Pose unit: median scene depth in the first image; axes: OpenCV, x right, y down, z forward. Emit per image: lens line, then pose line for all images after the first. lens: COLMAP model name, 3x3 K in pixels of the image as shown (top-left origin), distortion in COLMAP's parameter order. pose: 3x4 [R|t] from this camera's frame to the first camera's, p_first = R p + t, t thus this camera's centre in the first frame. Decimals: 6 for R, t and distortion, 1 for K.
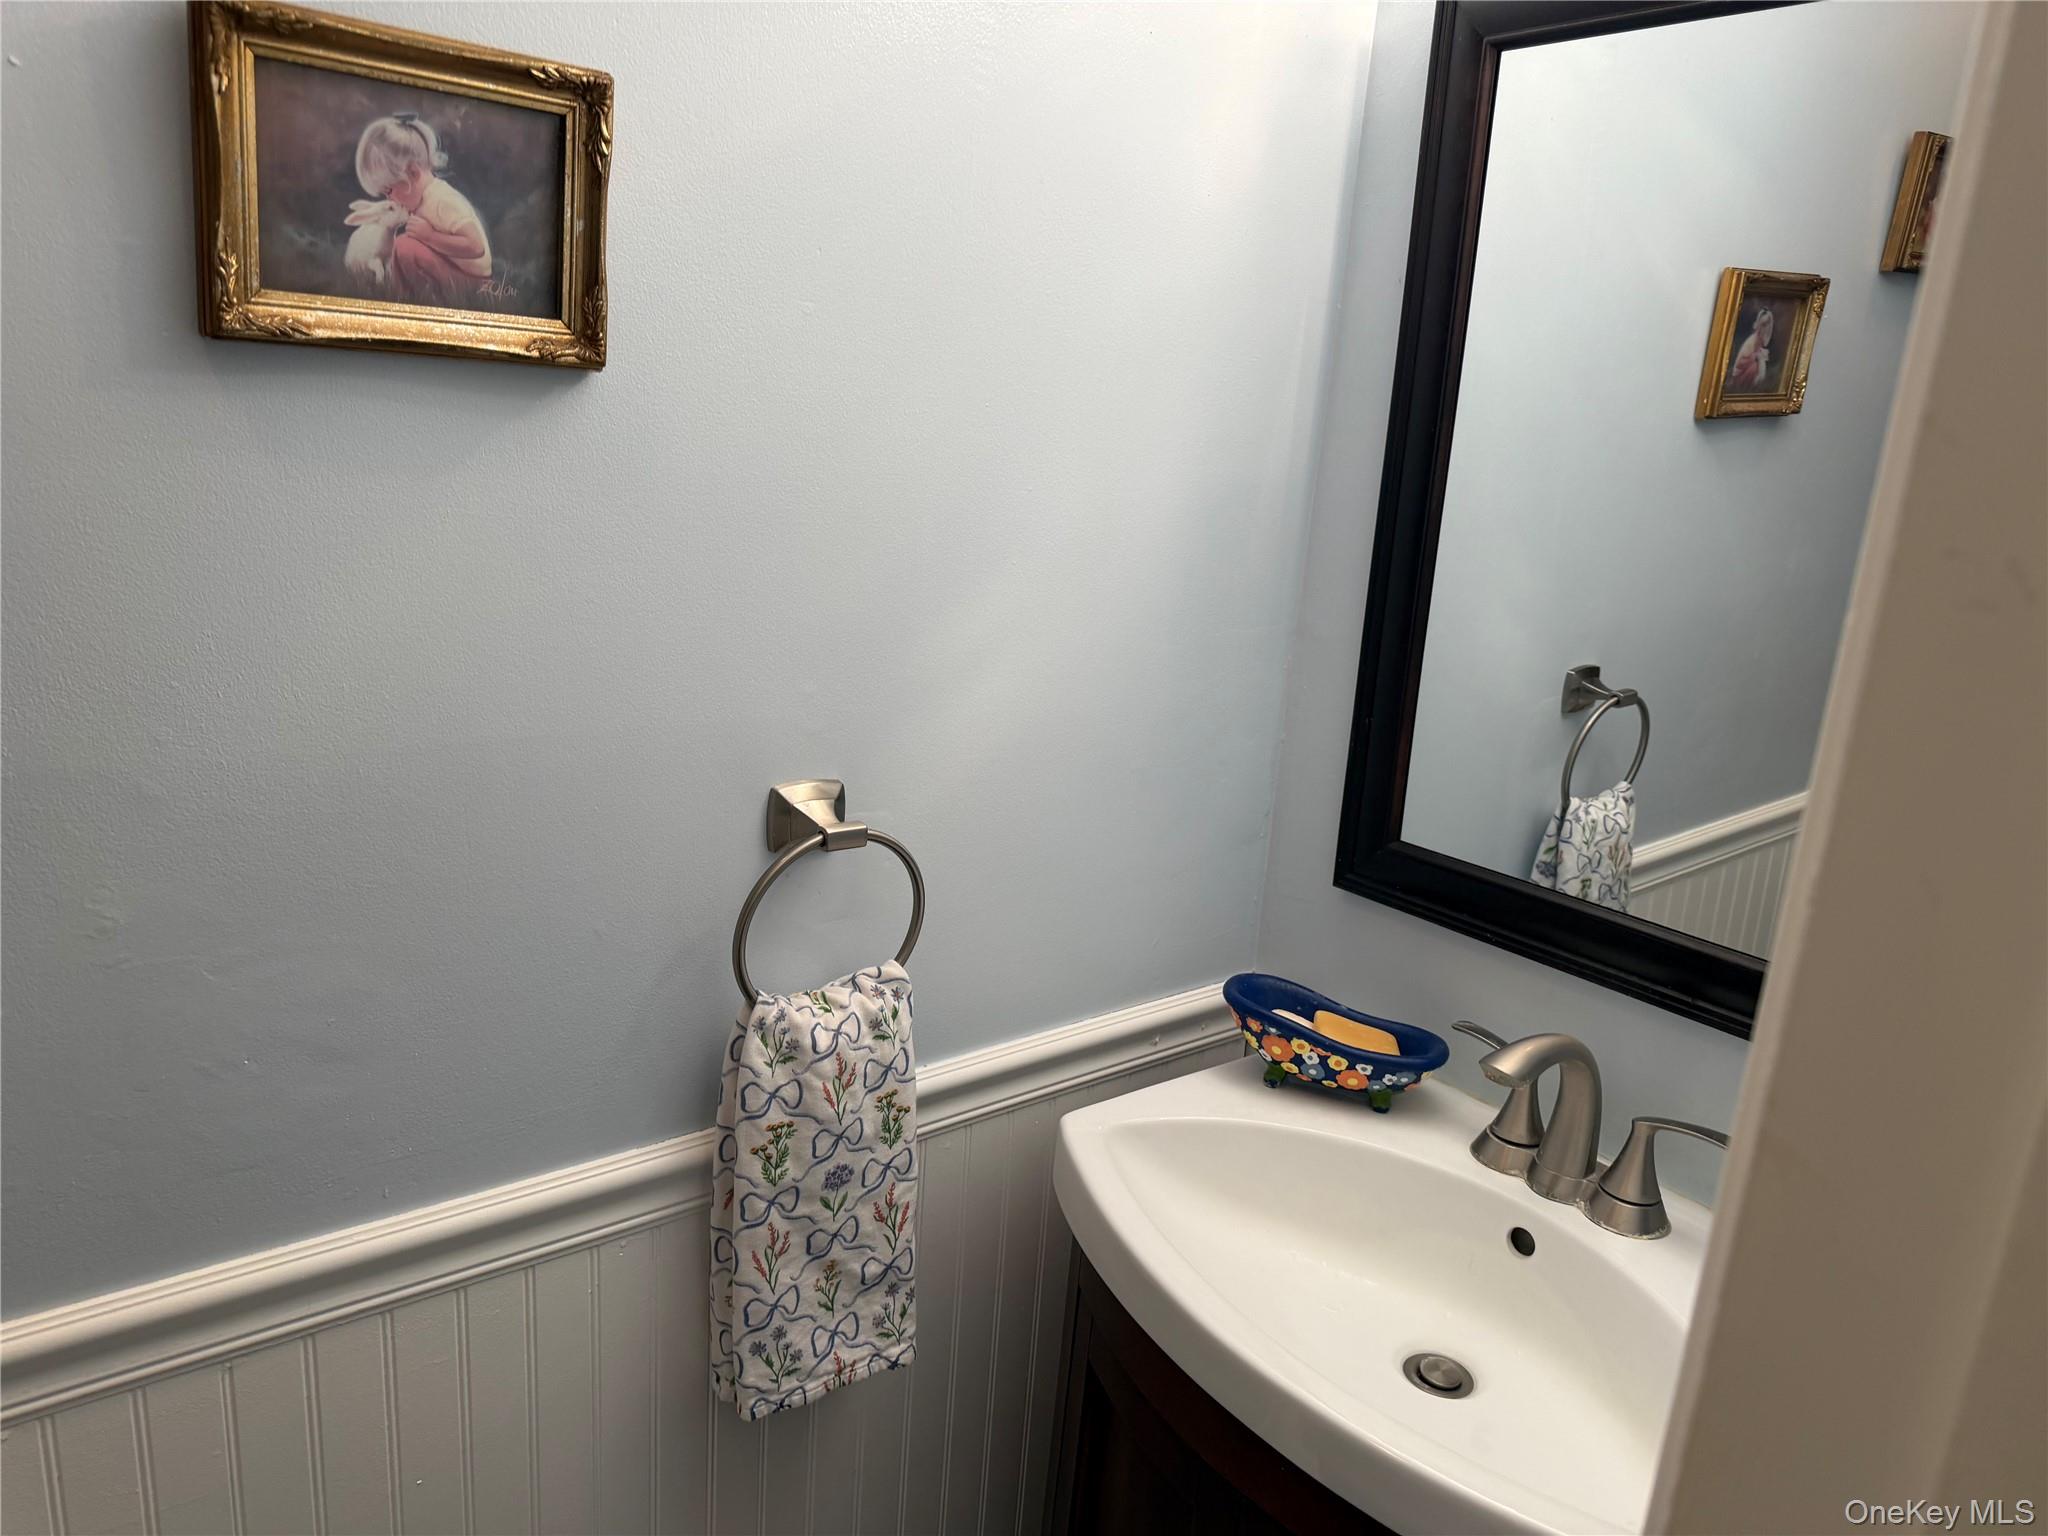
lens RADIAL K [[1454.9, 0, 1024.5], [0, 1454.9, 765.5], [0, 0, 1]] dist [-0.000256, -0.005576]
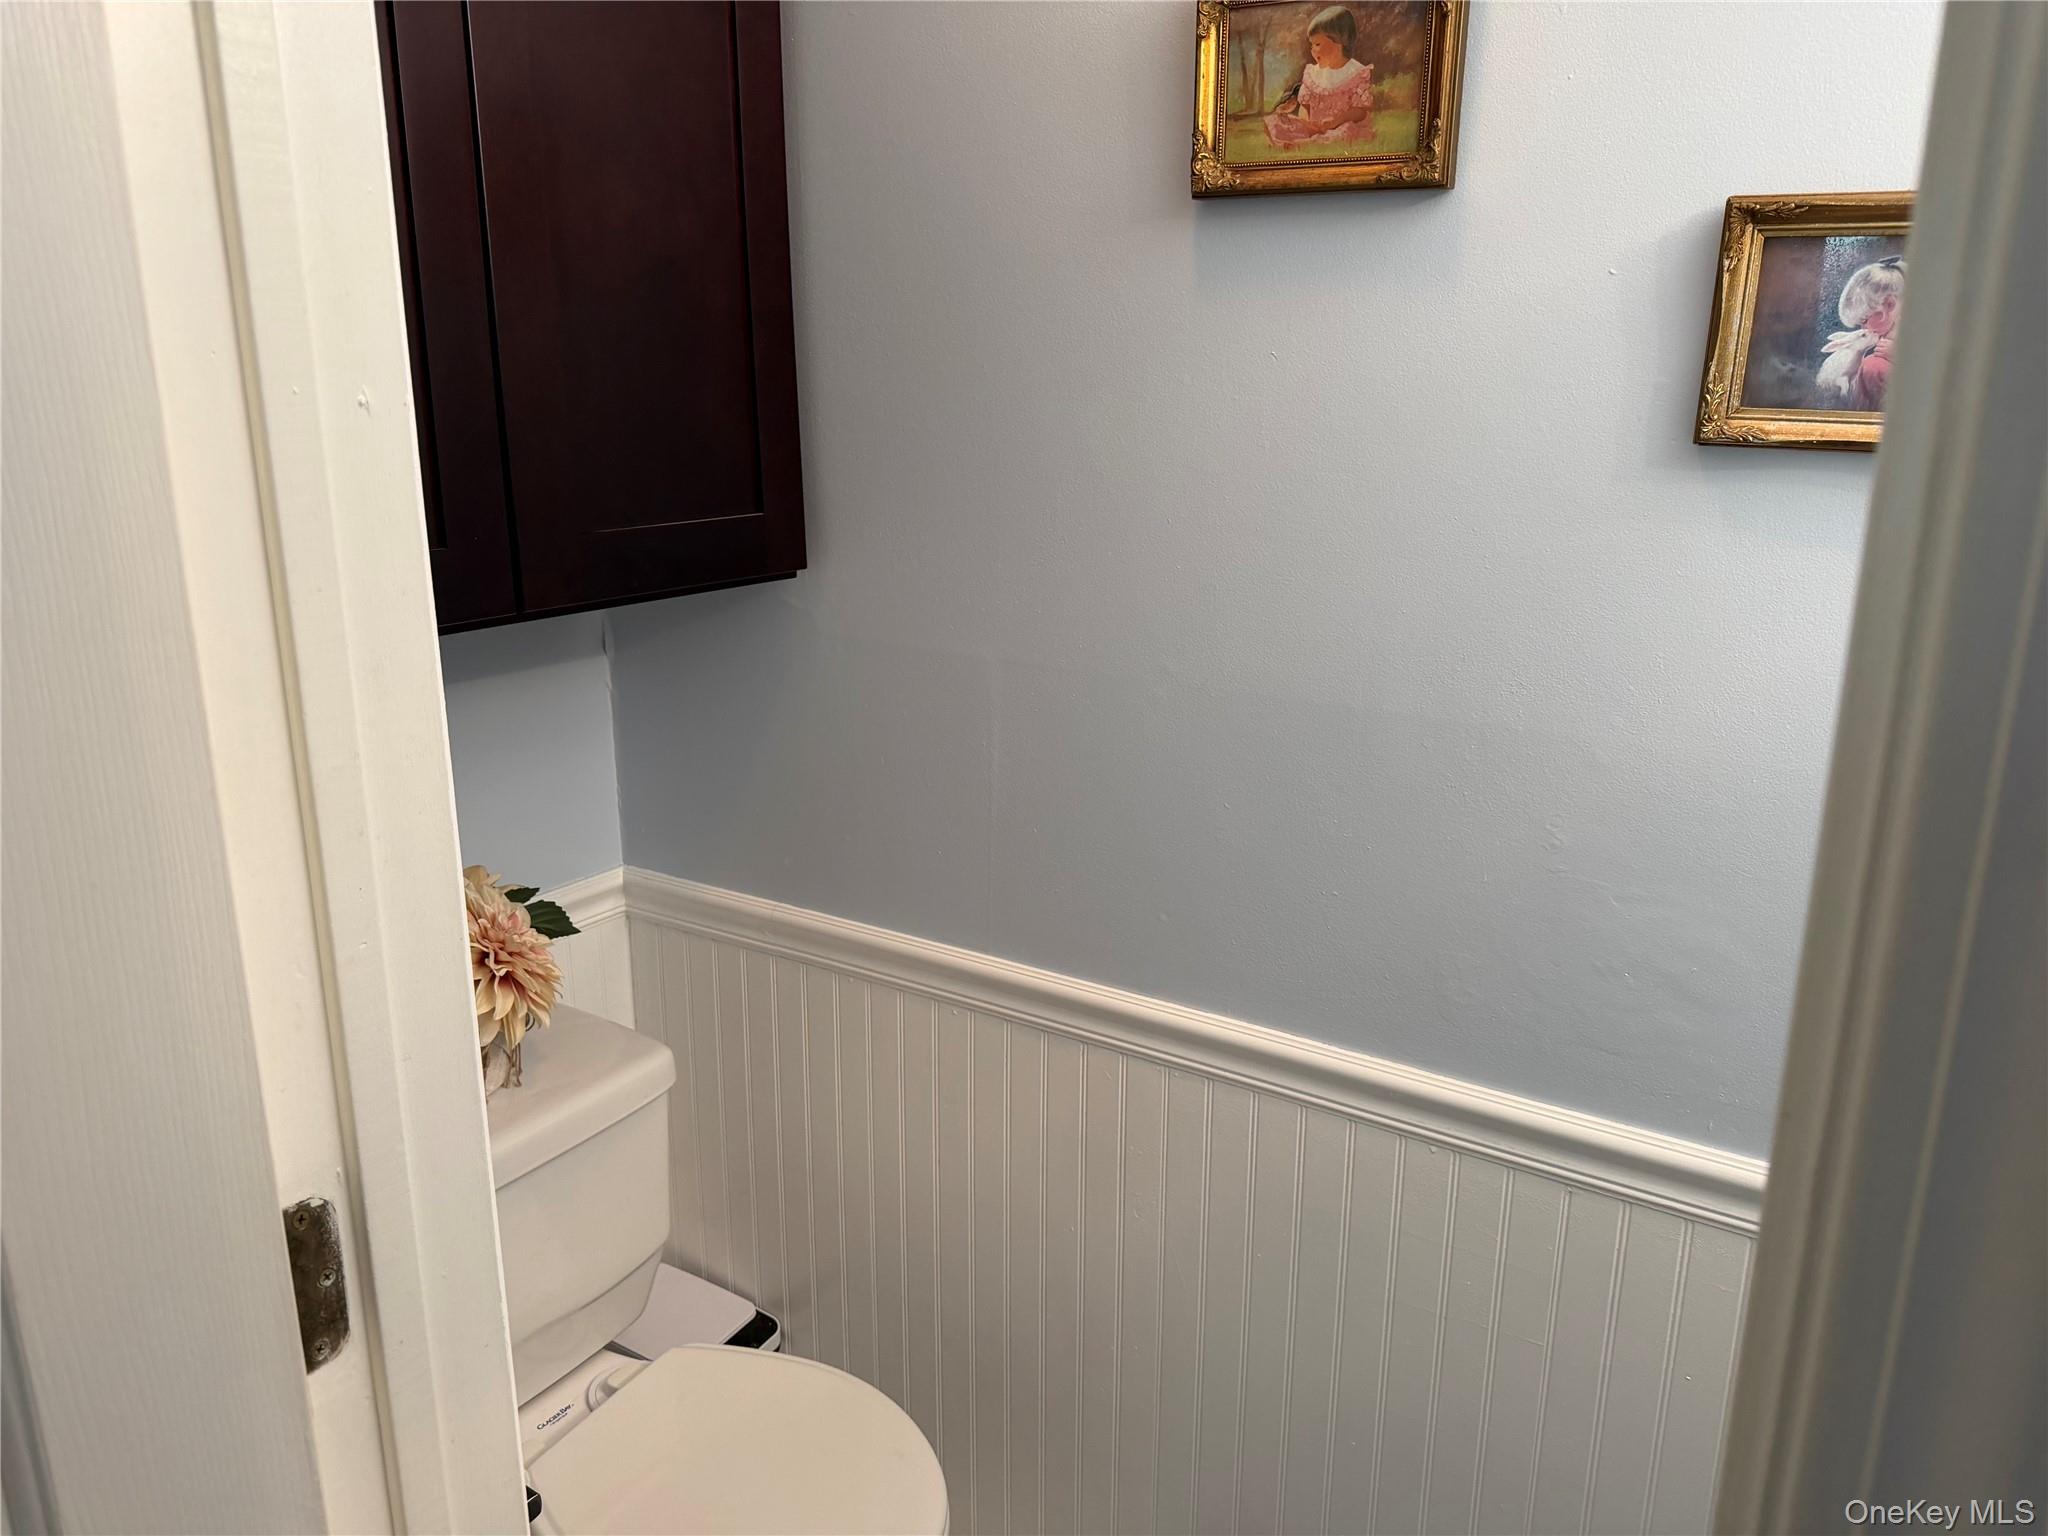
lens RADIAL K [[1454.9, 0, 1026.7], [0, 1454.9, 772.7], [0, 0, 1]] dist [-0.000256, -0.005576]
pose [[0.331801, 0.176724, -0.926648, 0.547541], [-0.229069, 0.967989, 0.102587, 0.013083], [0.915115, 0.178228, 0.361662, -0.032270]]
